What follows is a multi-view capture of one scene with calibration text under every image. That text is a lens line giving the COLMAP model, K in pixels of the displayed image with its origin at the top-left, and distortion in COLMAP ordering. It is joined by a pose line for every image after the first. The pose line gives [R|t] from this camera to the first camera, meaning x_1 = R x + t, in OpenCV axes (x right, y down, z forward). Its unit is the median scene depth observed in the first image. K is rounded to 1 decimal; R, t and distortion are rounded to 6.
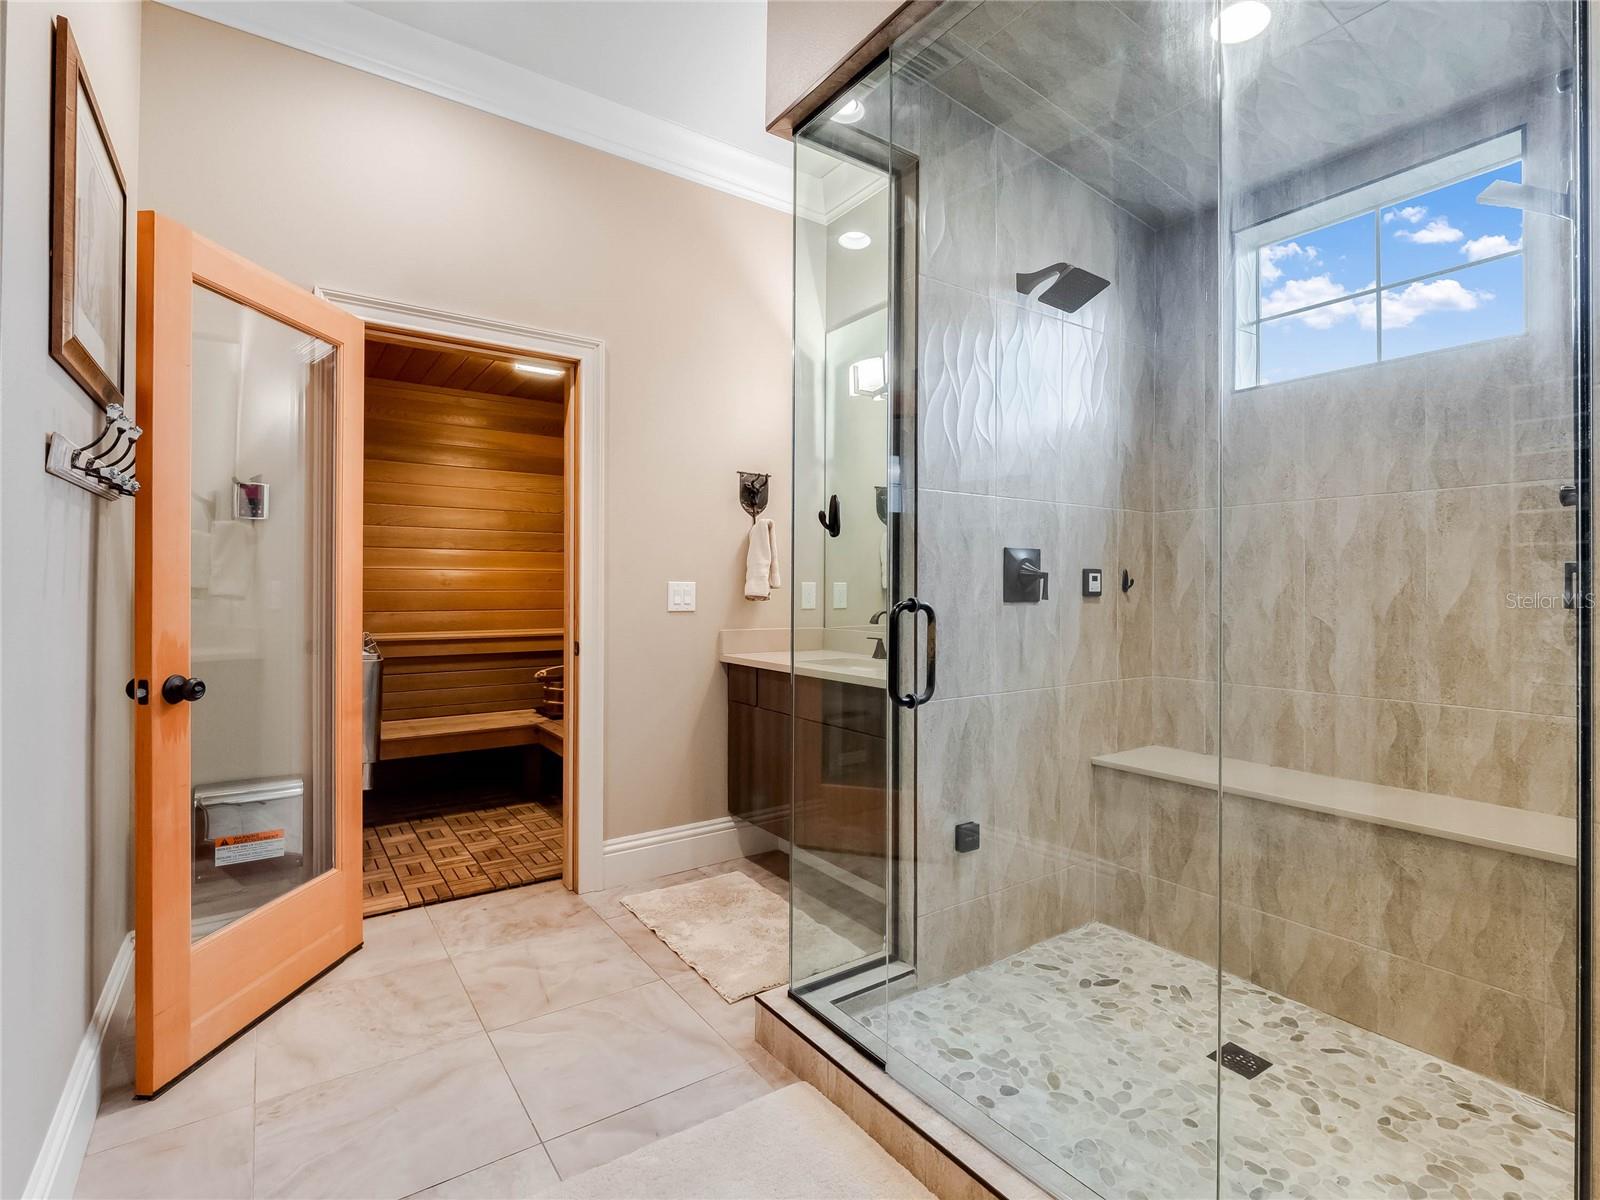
lens RADIAL K [[774.8, 0, 803.1], [0, 774.8, 589.0], [0, 0, 1]] dist [-0.014967, -0.002123]
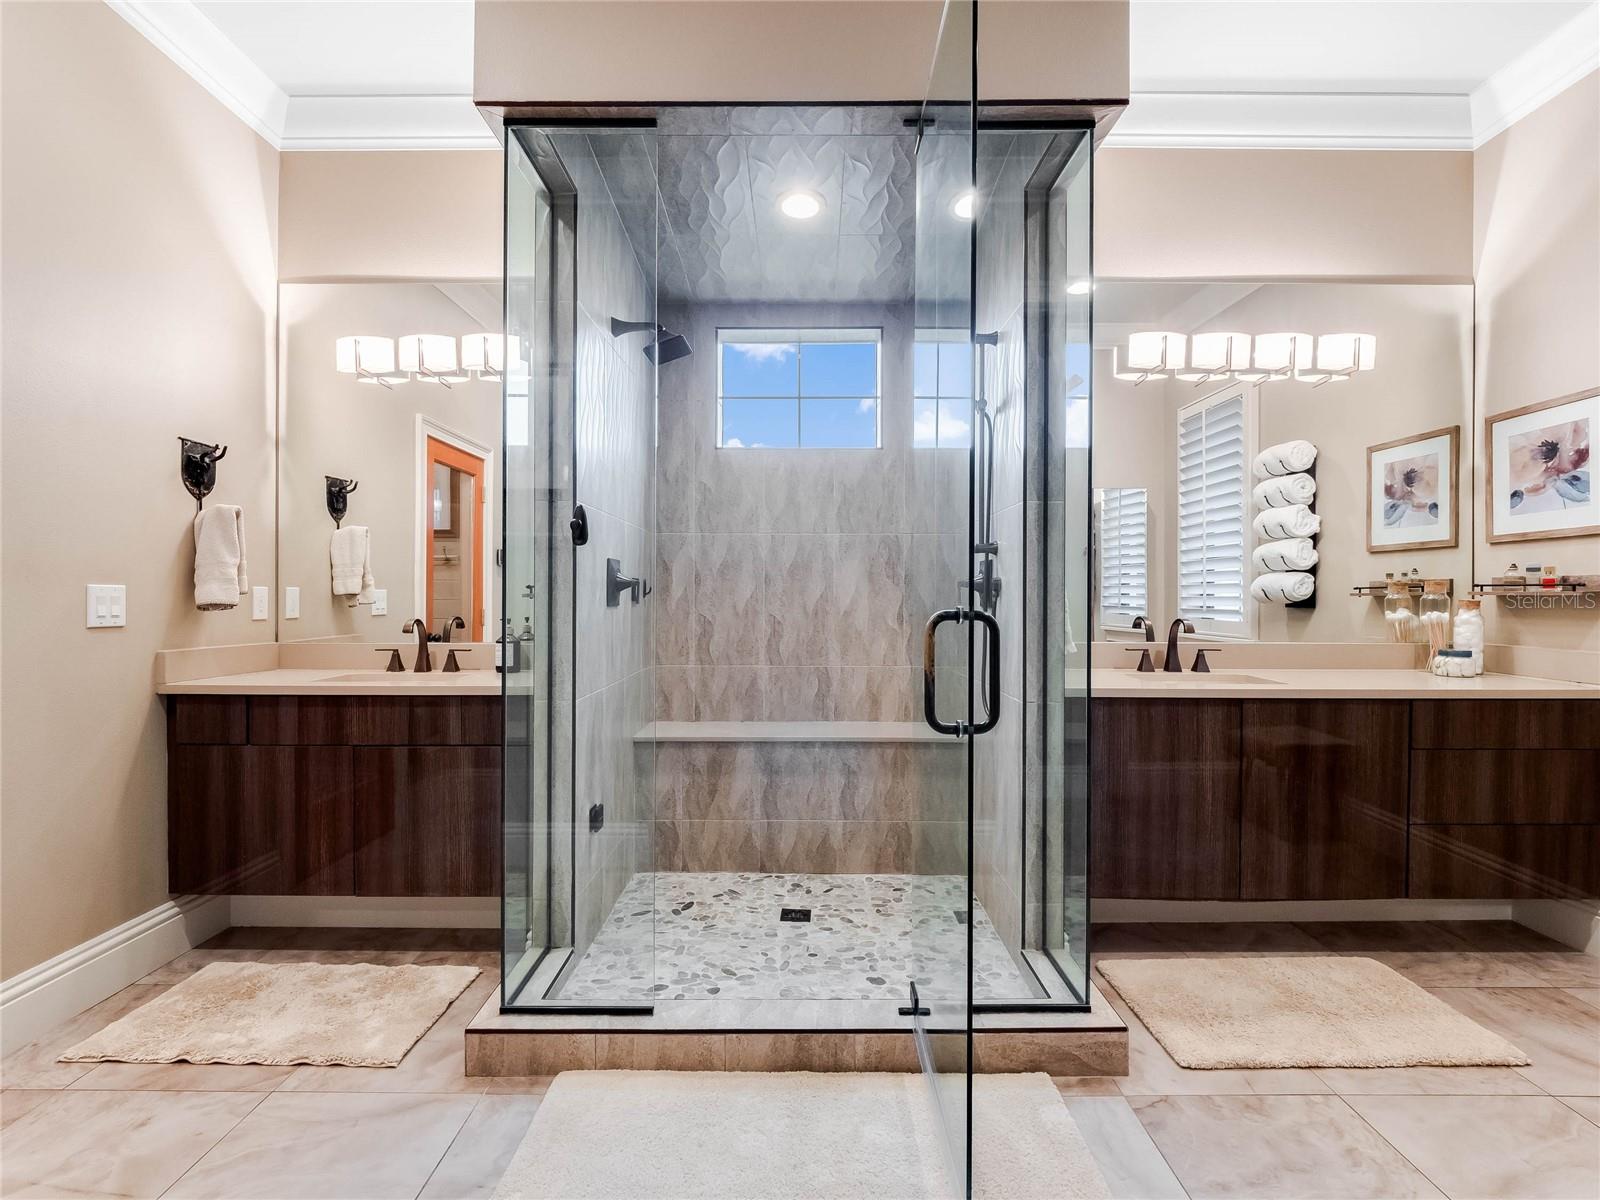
lens RADIAL K [[774.8, 0, 807.7], [0, 774.8, 601.3], [0, 0, 1]] dist [-0.014967, -0.002123]
pose [[0.564626, -0.005603, 0.825328, -0.511610], [0.001197, 0.999981, 0.005970, 0.003694], [-0.825346, -0.002383, 0.564623, 0.116857]]
